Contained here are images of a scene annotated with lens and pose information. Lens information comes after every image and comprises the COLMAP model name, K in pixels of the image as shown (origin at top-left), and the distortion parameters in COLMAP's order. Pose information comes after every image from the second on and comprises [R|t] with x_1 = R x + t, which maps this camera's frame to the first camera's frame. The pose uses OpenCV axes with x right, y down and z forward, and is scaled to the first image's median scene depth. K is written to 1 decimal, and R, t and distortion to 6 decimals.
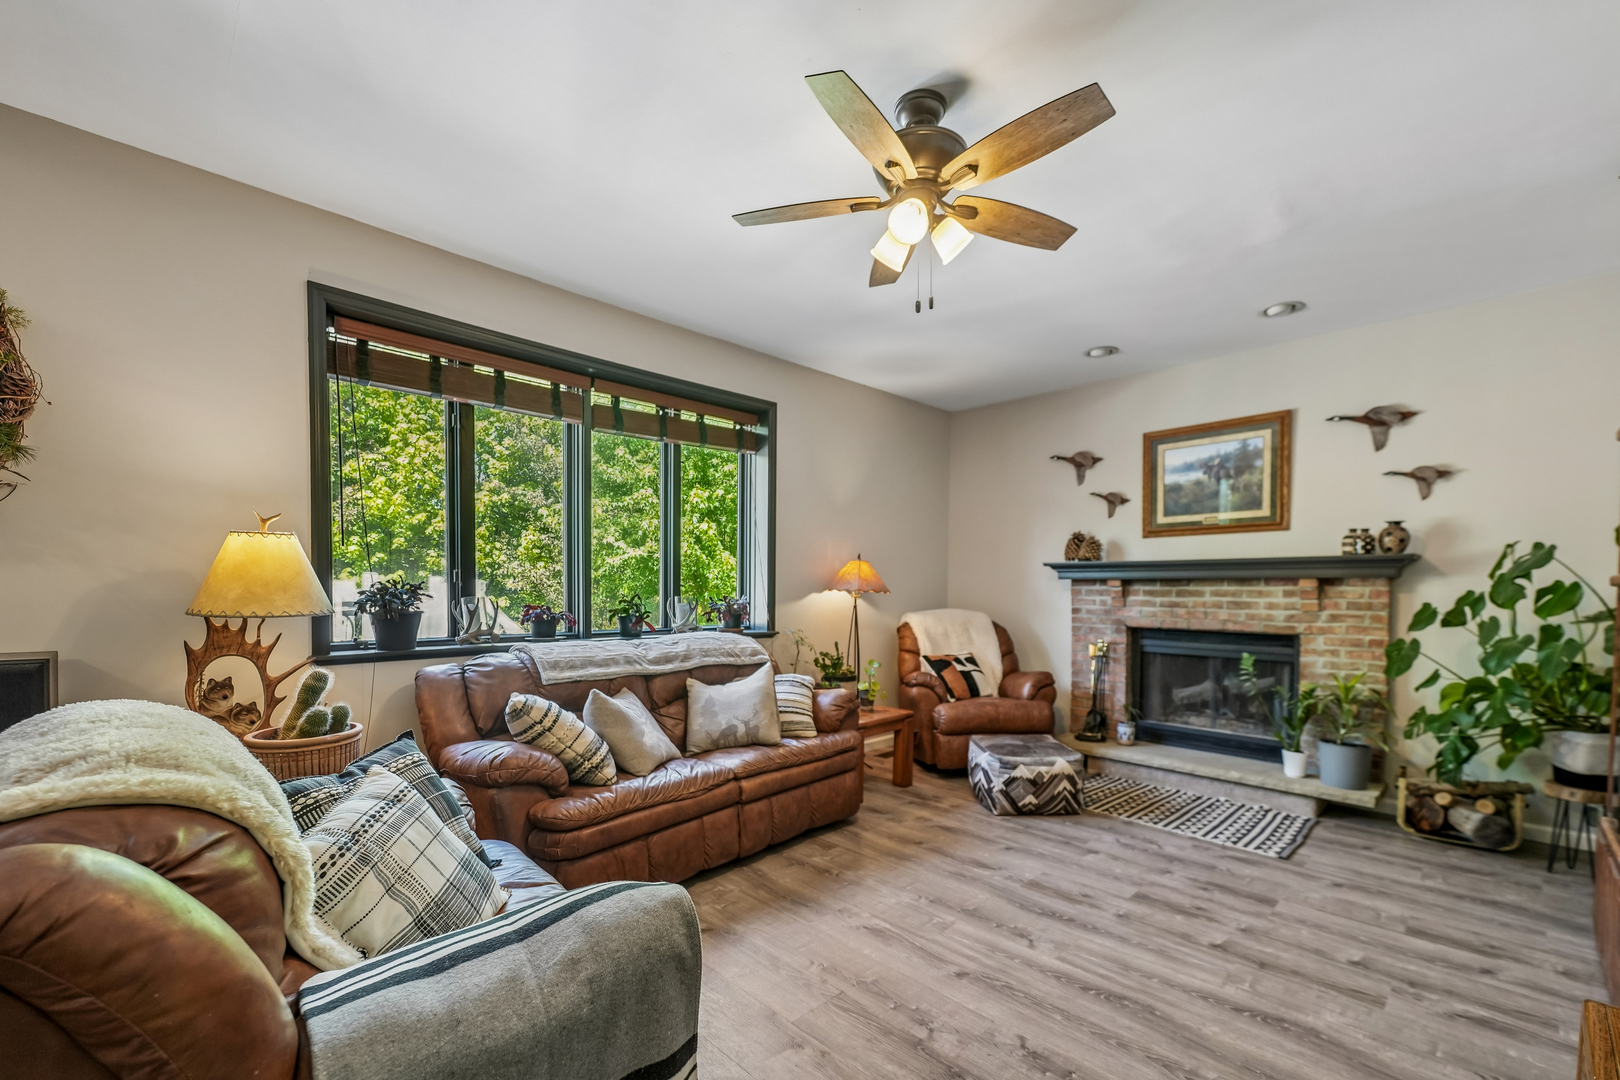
lens RADIAL K [[671.1, 0, 802.9], [0, 671.1, 584.8], [0, 0, 1]] dist [0.001052, 0.000022]
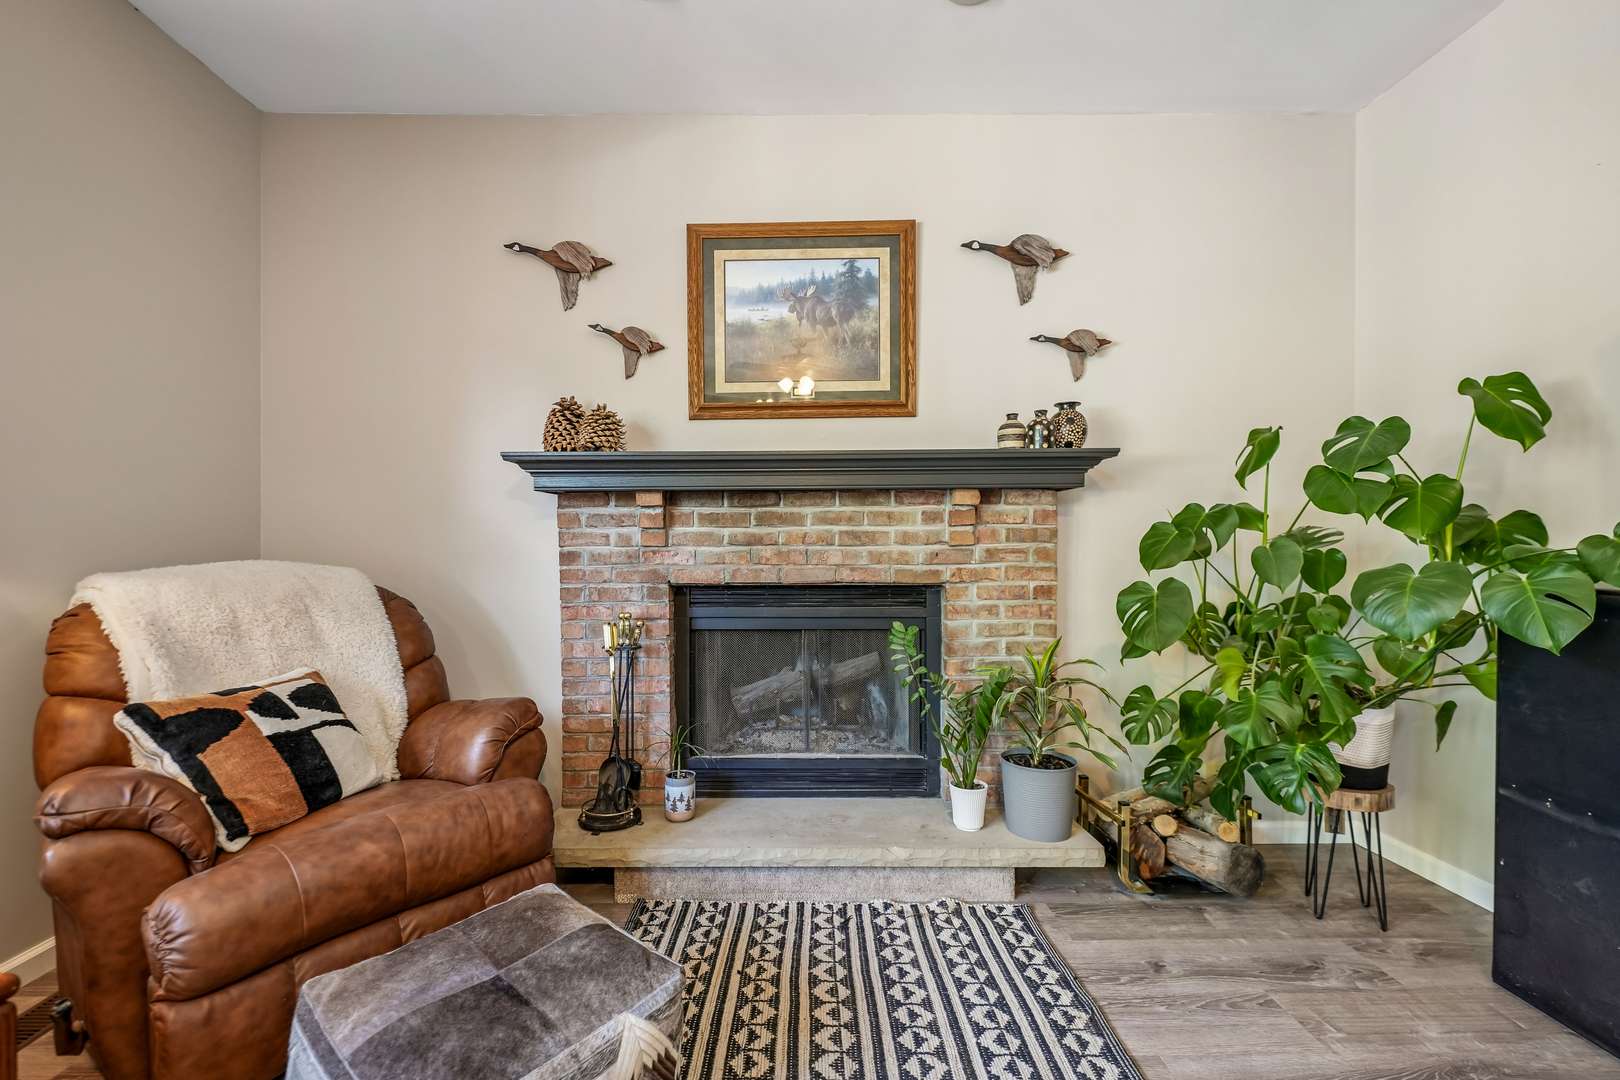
lens RADIAL K [[693.9, 0, 804.8], [0, 693.9, 561.7], [0, 0, 1]] dist [0.001278, 0.000190]
pose [[0.679680, -0.022278, 0.733170, 0.166688], [0.004508, 0.999647, 0.026196, 0.032167], [-0.733495, -0.014500, 0.679541, 0.581419]]
